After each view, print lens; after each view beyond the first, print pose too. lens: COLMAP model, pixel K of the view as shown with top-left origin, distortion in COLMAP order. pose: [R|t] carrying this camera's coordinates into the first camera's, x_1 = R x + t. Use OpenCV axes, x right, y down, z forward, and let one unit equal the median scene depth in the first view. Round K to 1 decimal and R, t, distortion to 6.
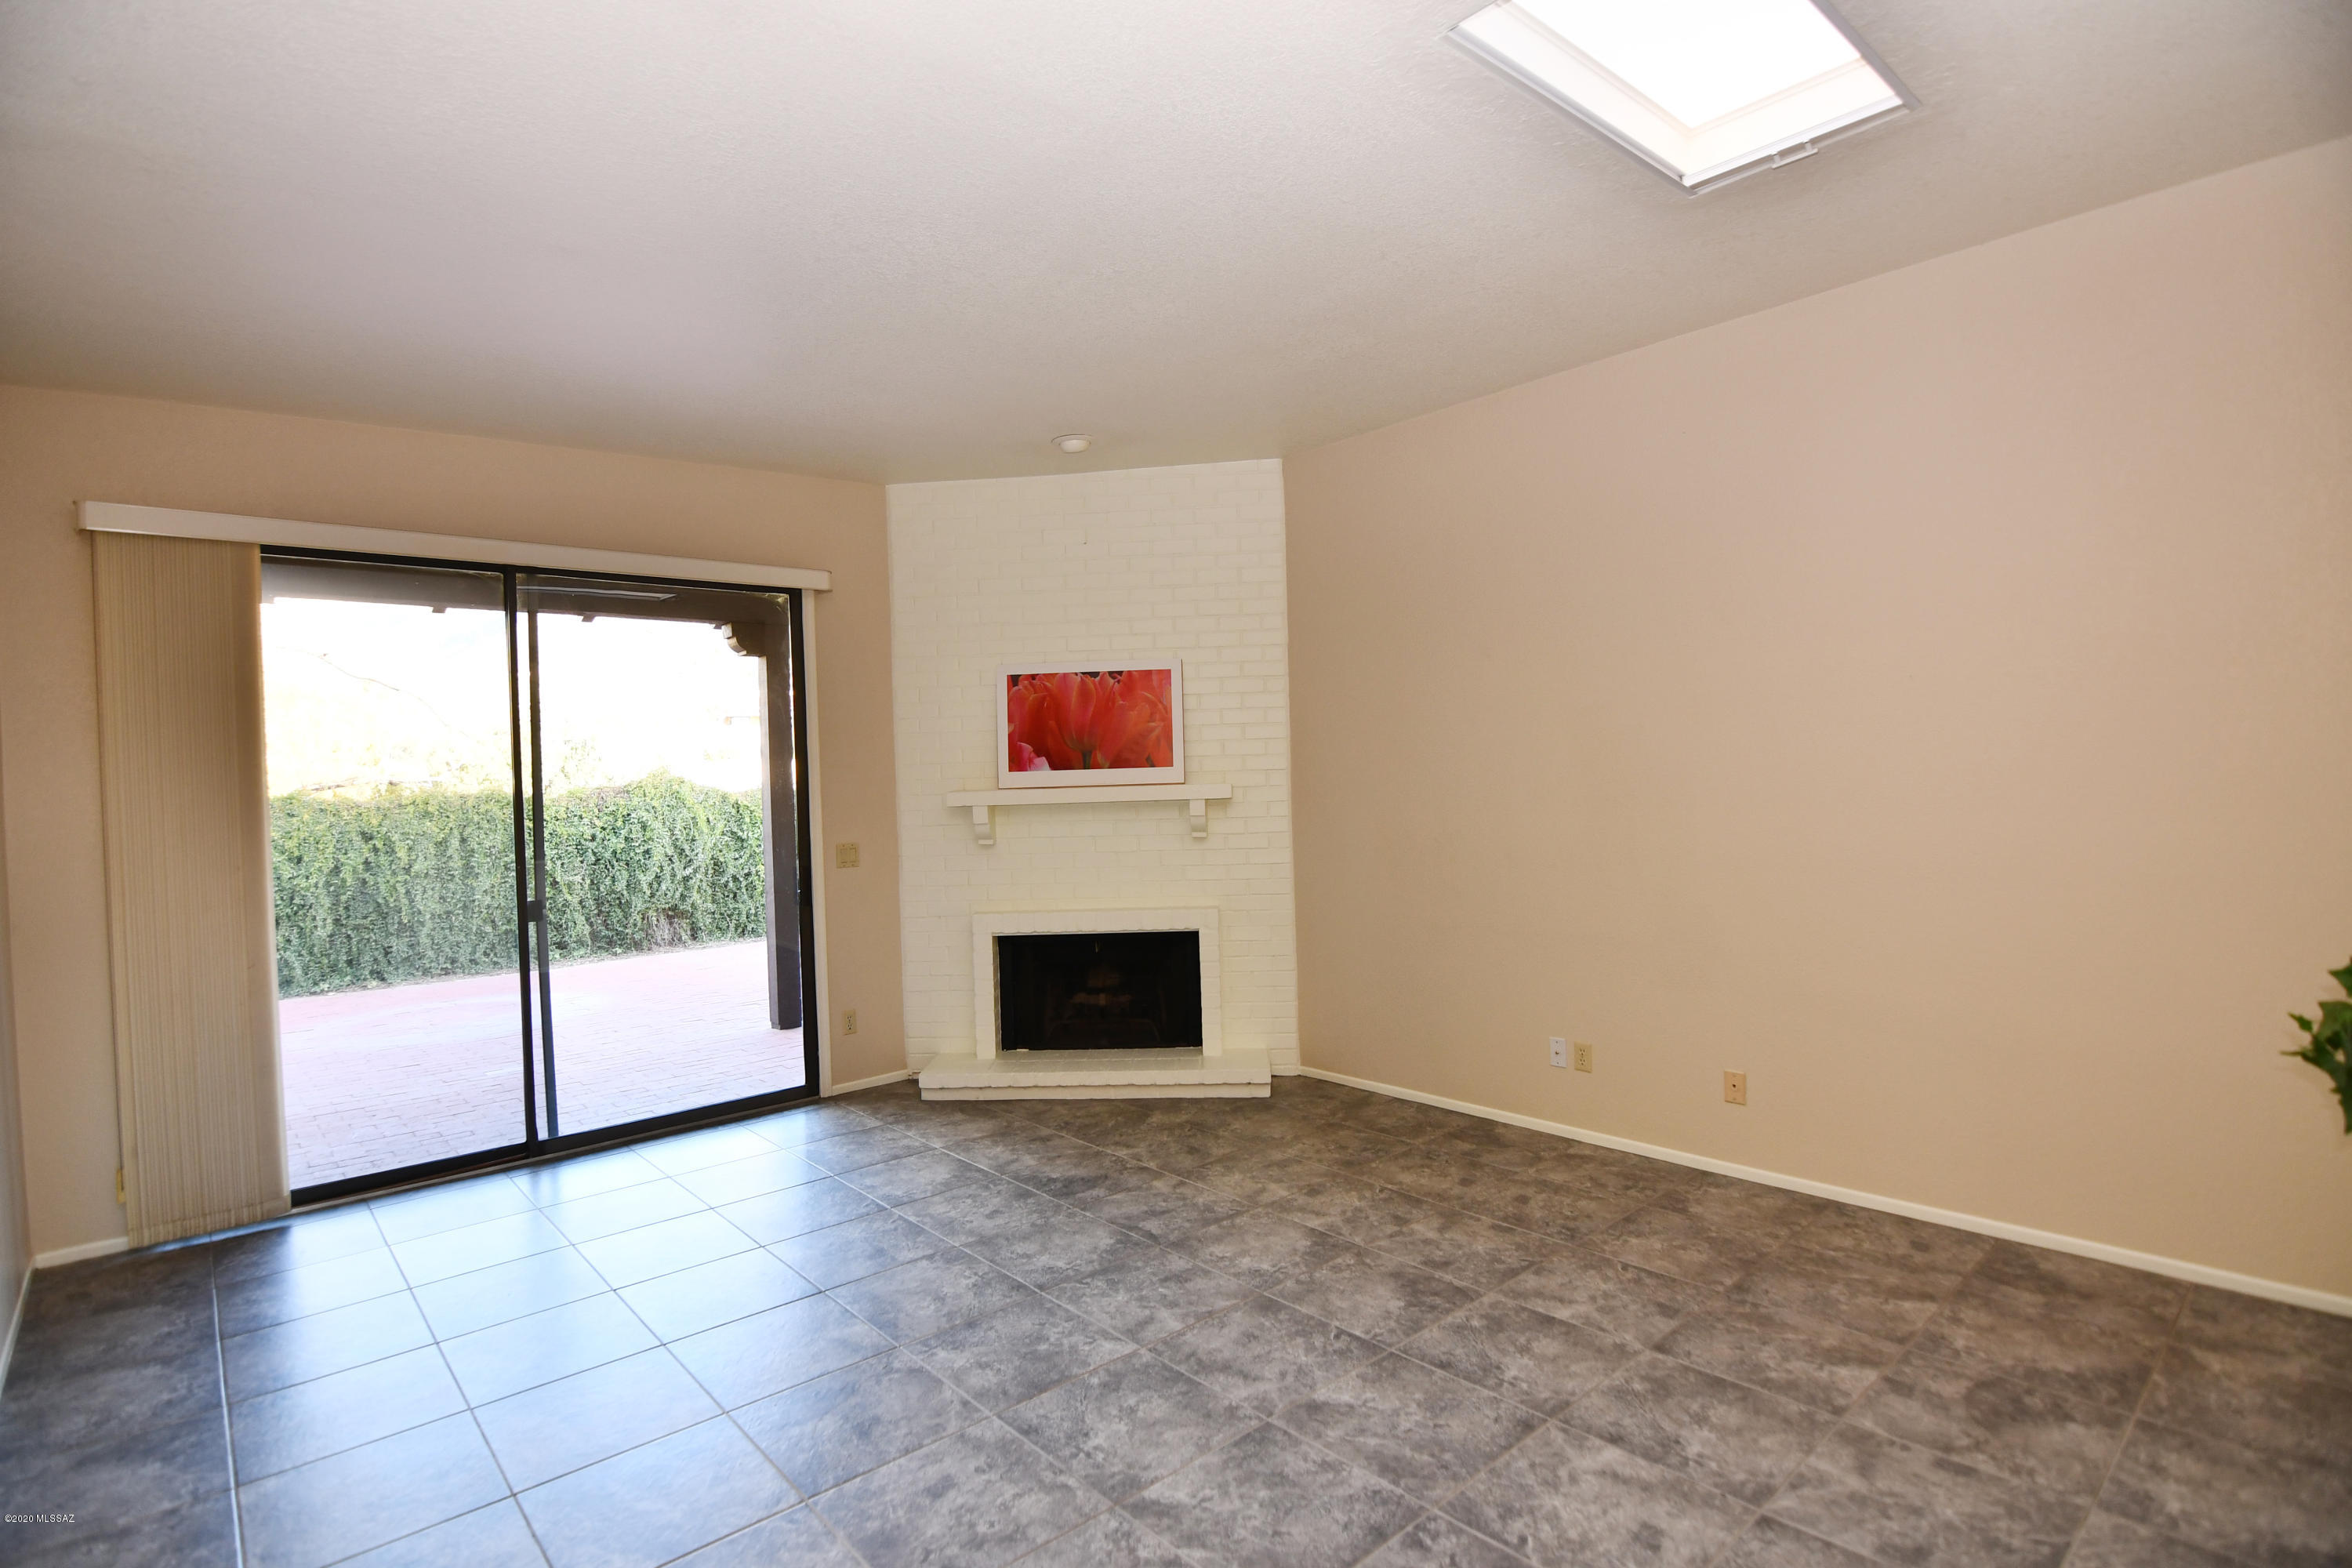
lens RADIAL K [[1139.1, 0, 1166.6], [0, 1139.1, 790.7], [0, 0, 1]] dist [-0.002448, -0.012429]
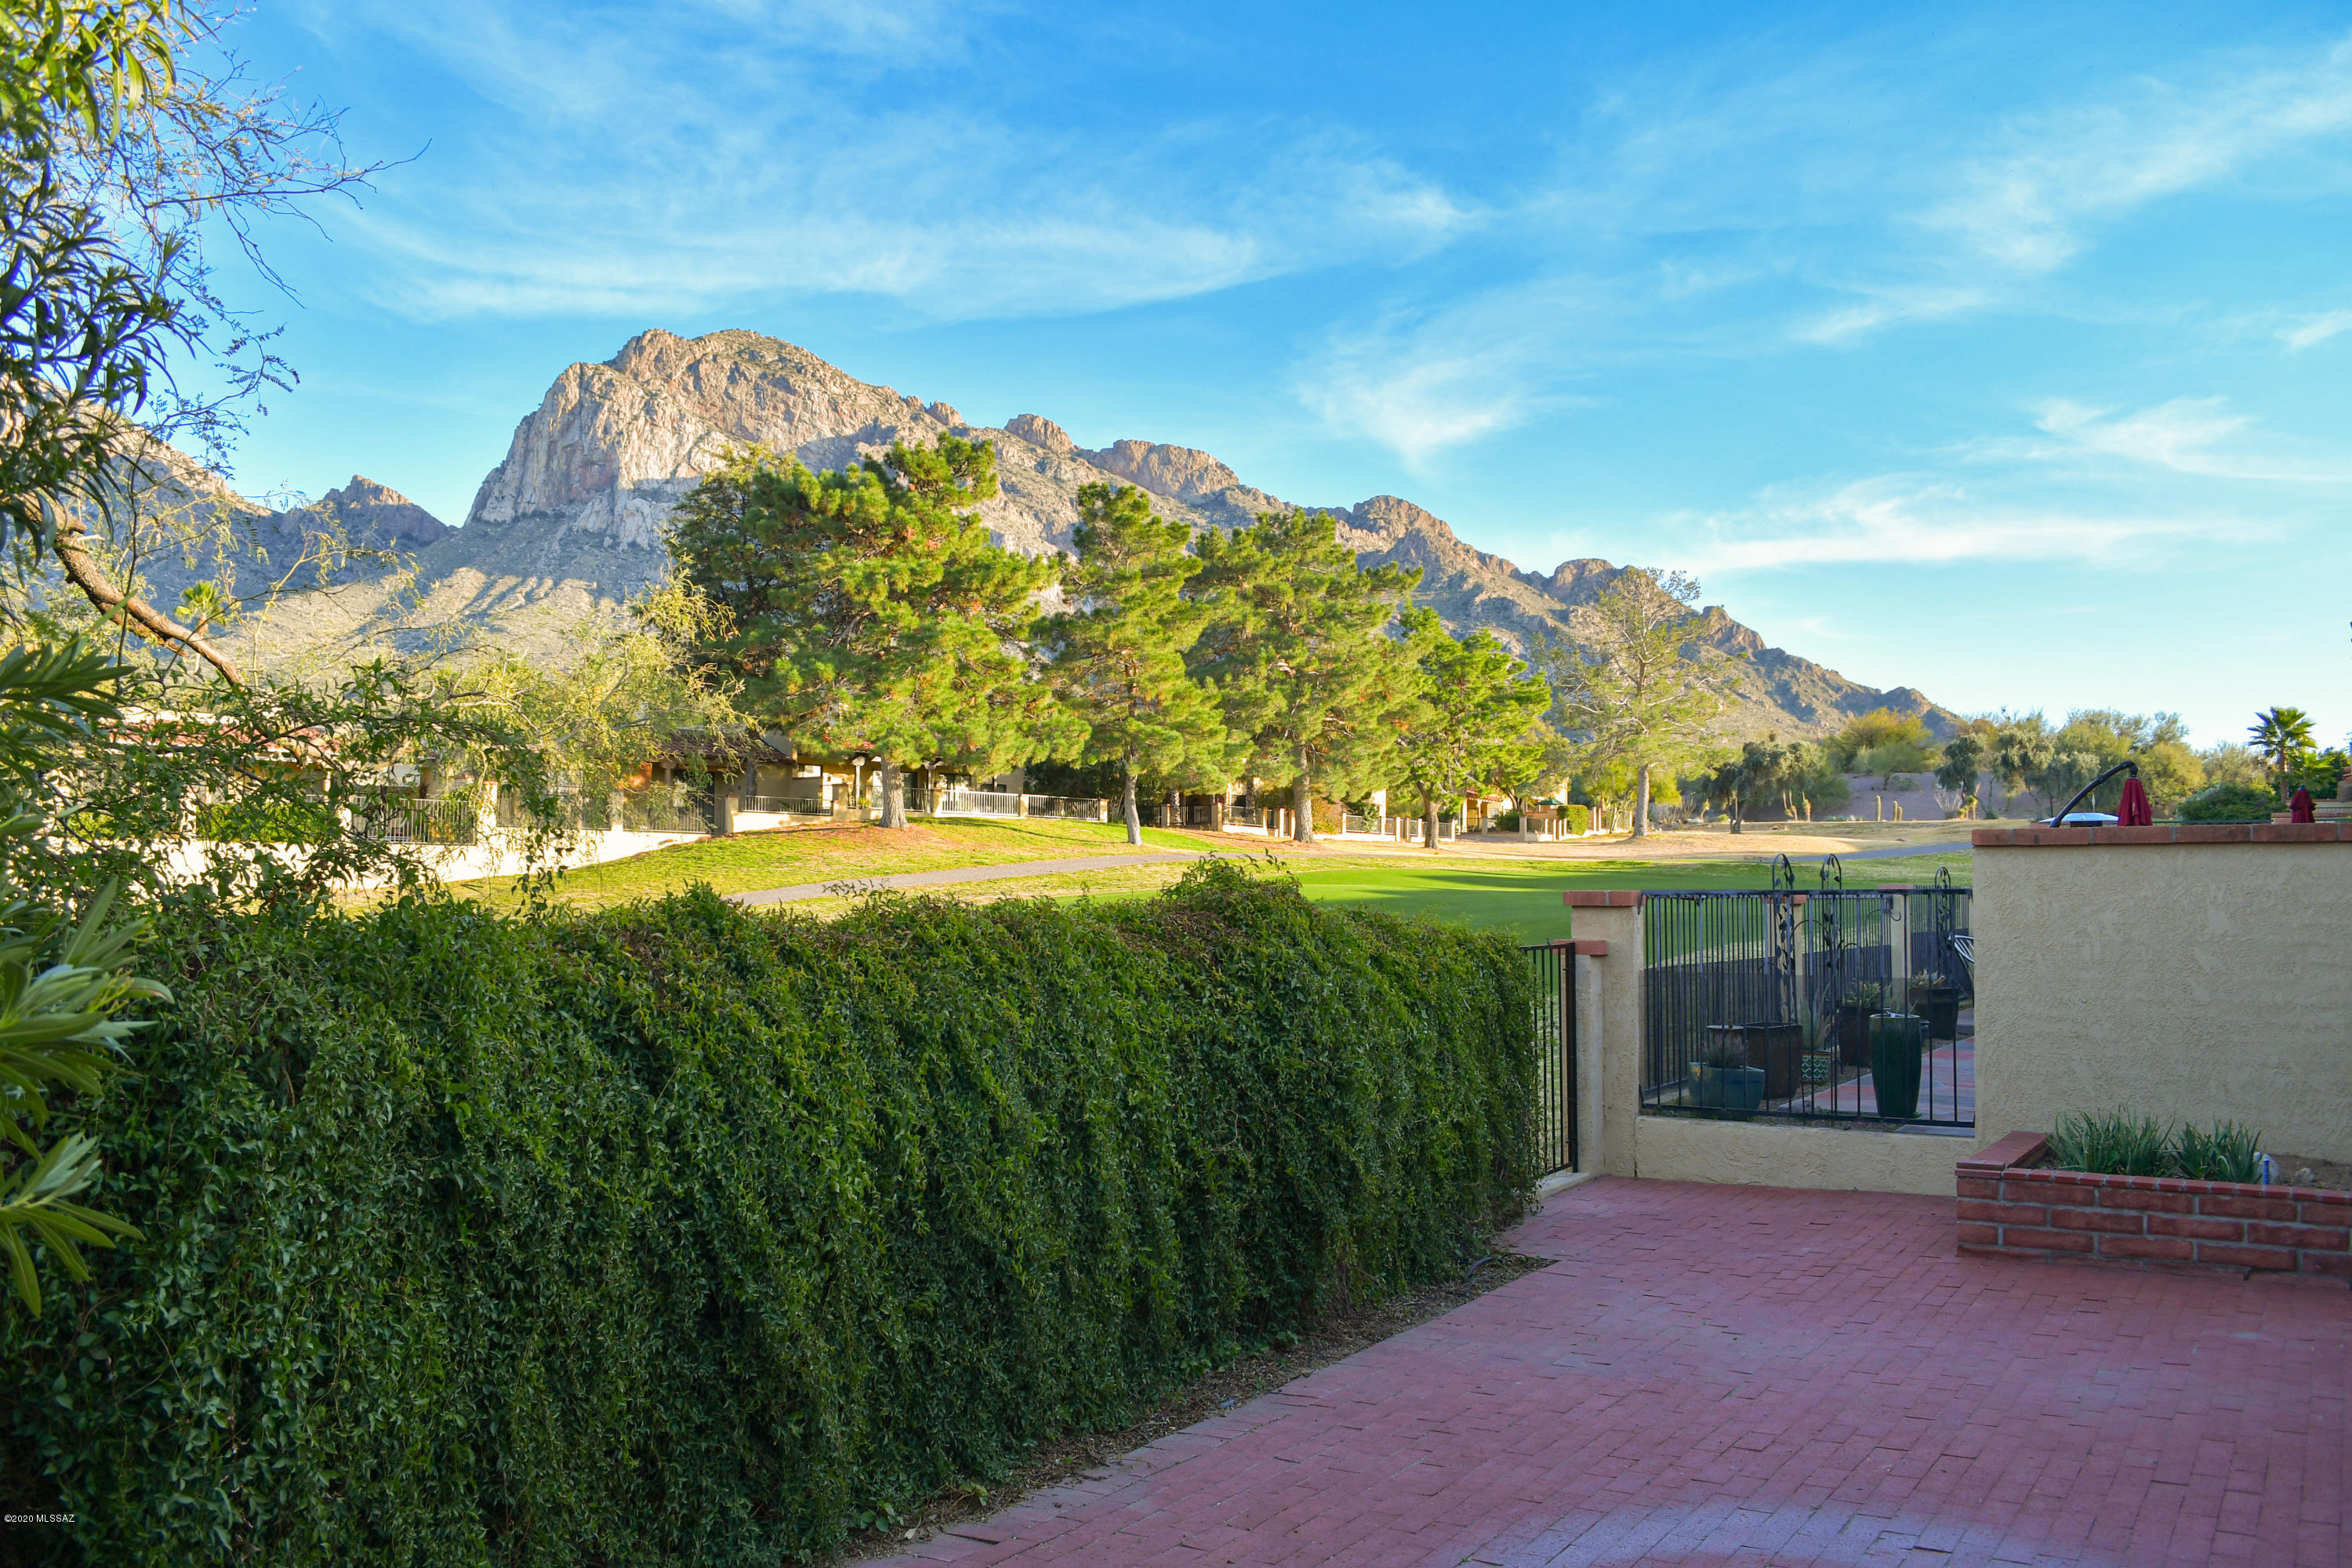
lens RADIAL K [[1855.4, 0, 1158.3], [0, 1855.4, 807.1], [0, 0, 1]] dist [-0.085474, 0.013196]
pose [[0.965773, 0.050238, 0.254478, -1.408814], [-0.033254, 0.996949, -0.070613, 0.016483], [-0.257250, 0.059734, 0.964497, 0.823302]]
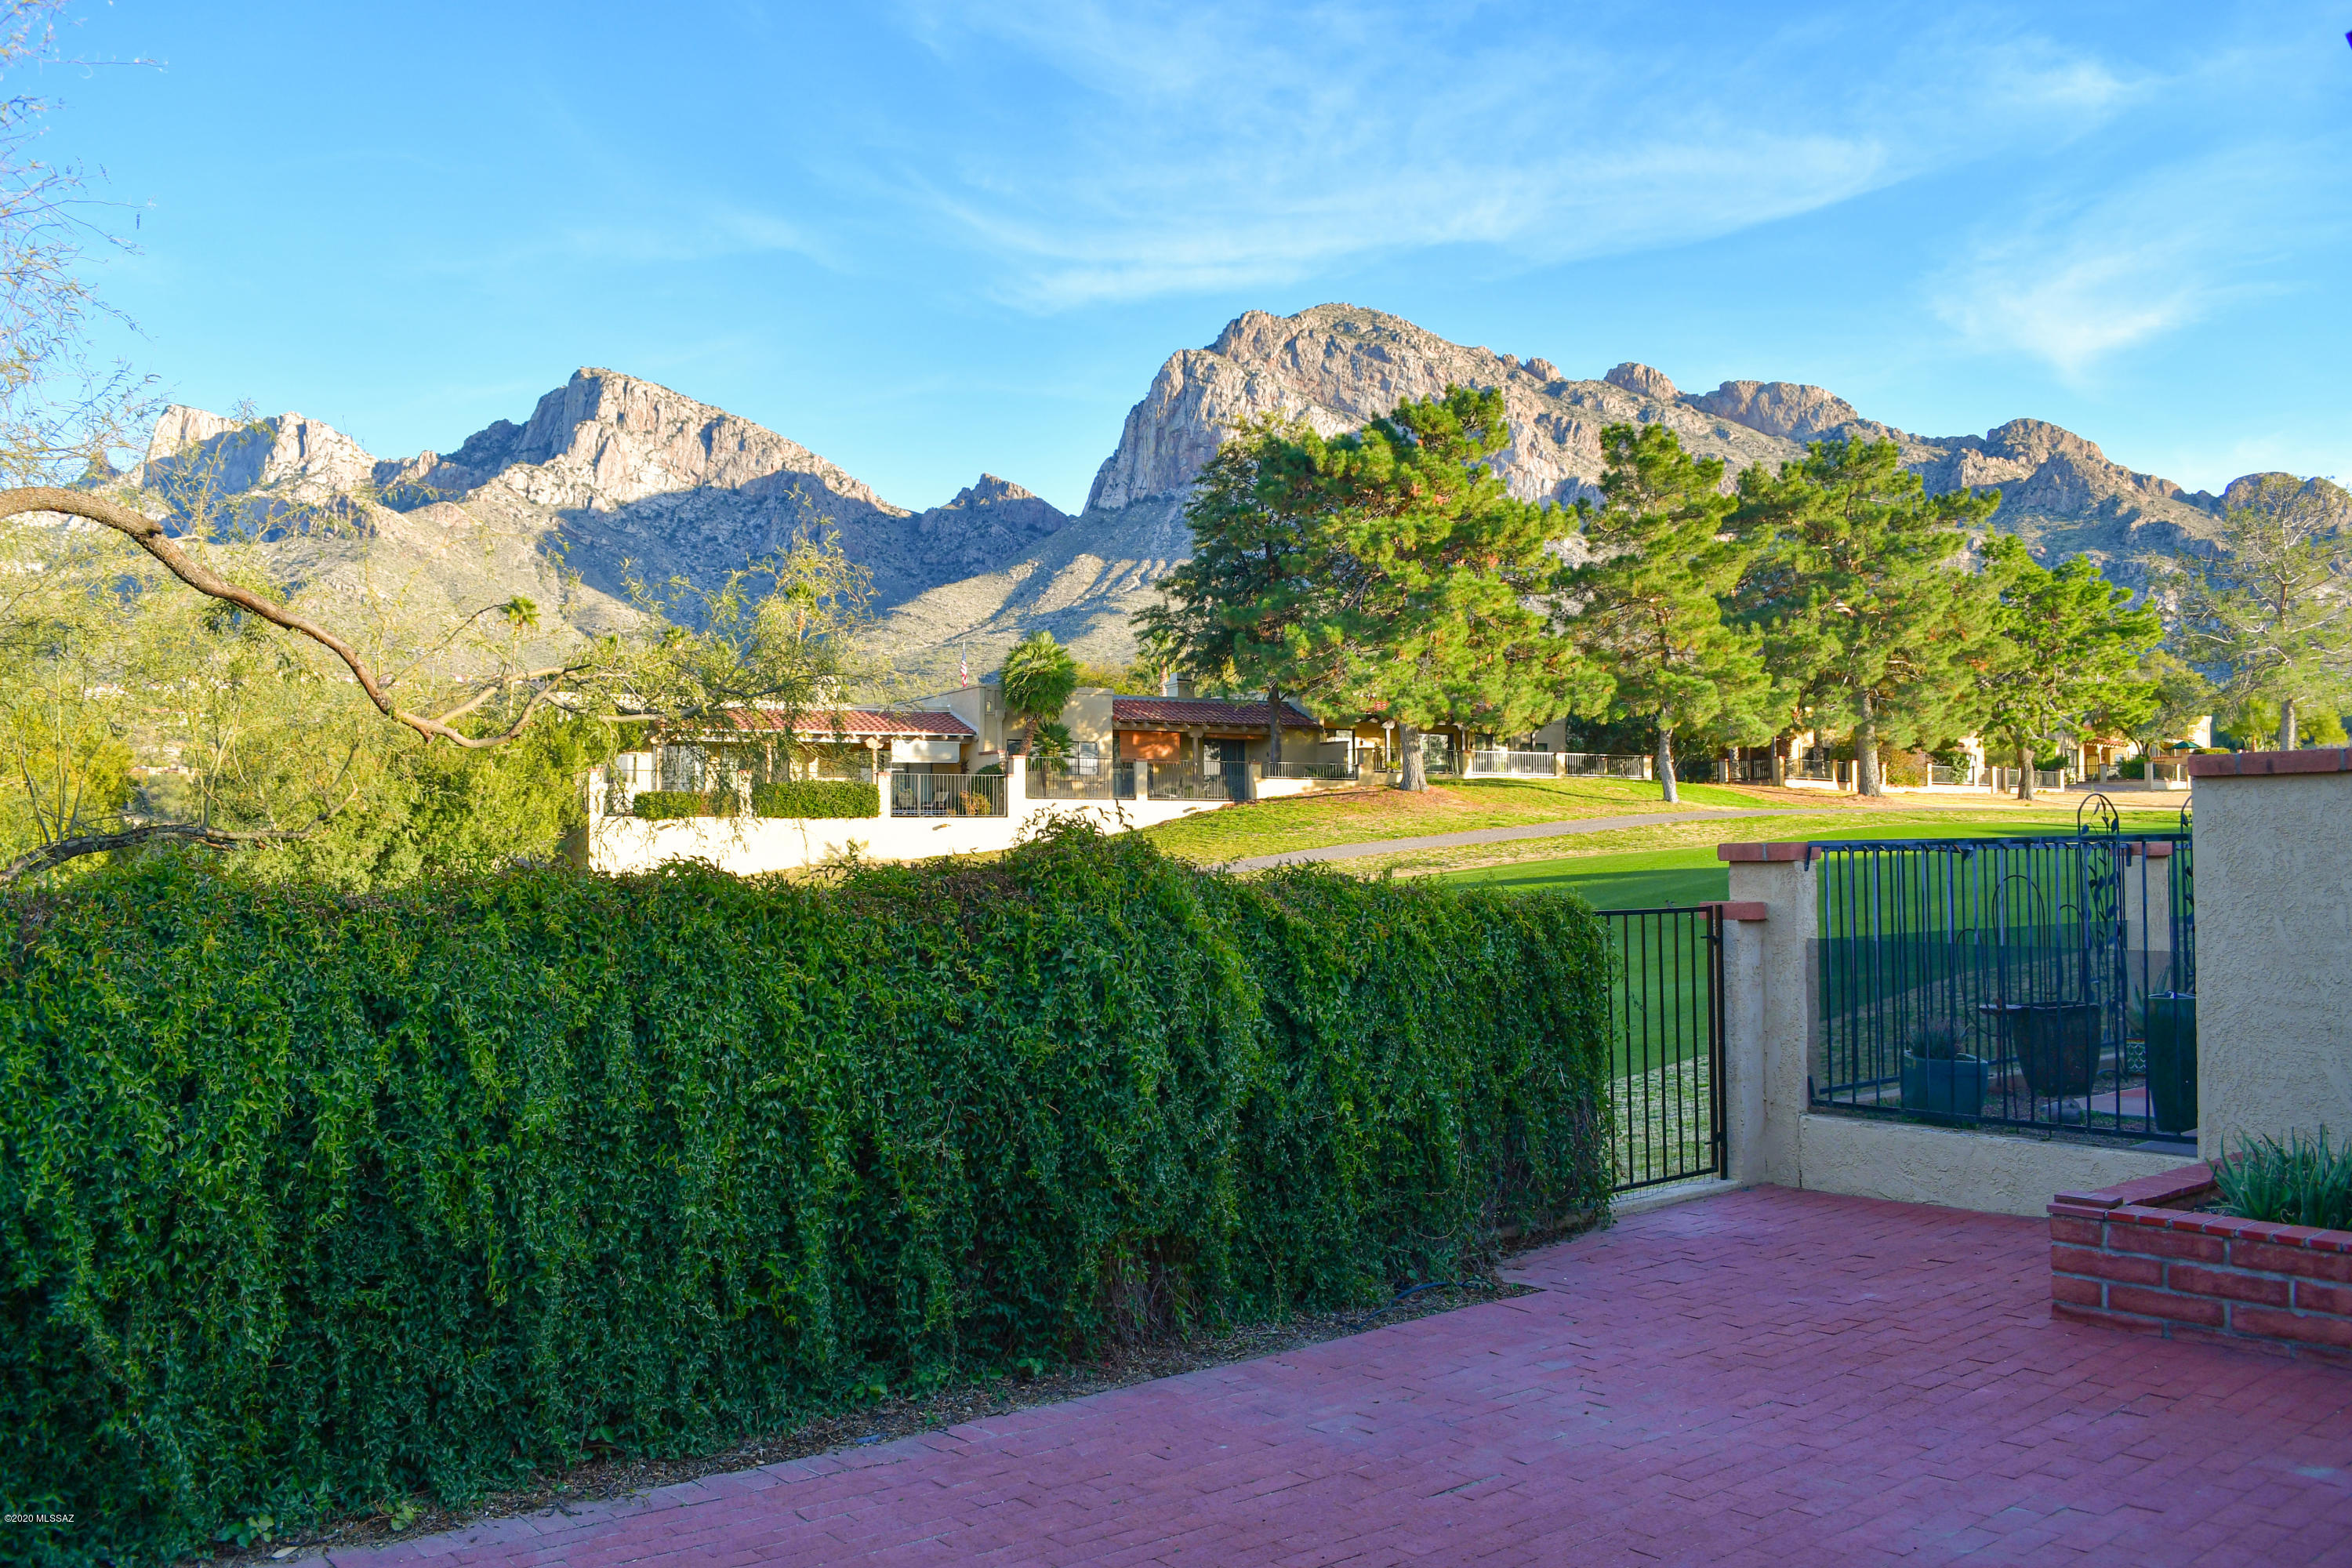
lens RADIAL K [[1855.4, 0, 1158.3], [0, 1855.4, 807.1], [0, 0, 1]] dist [-0.085474, 0.013196]
pose [[0.997331, 0.024416, -0.068814, -0.842200], [-0.027305, 0.998771, -0.041355, 0.000244], [0.067720, 0.043124, 0.996772, 0.946937]]
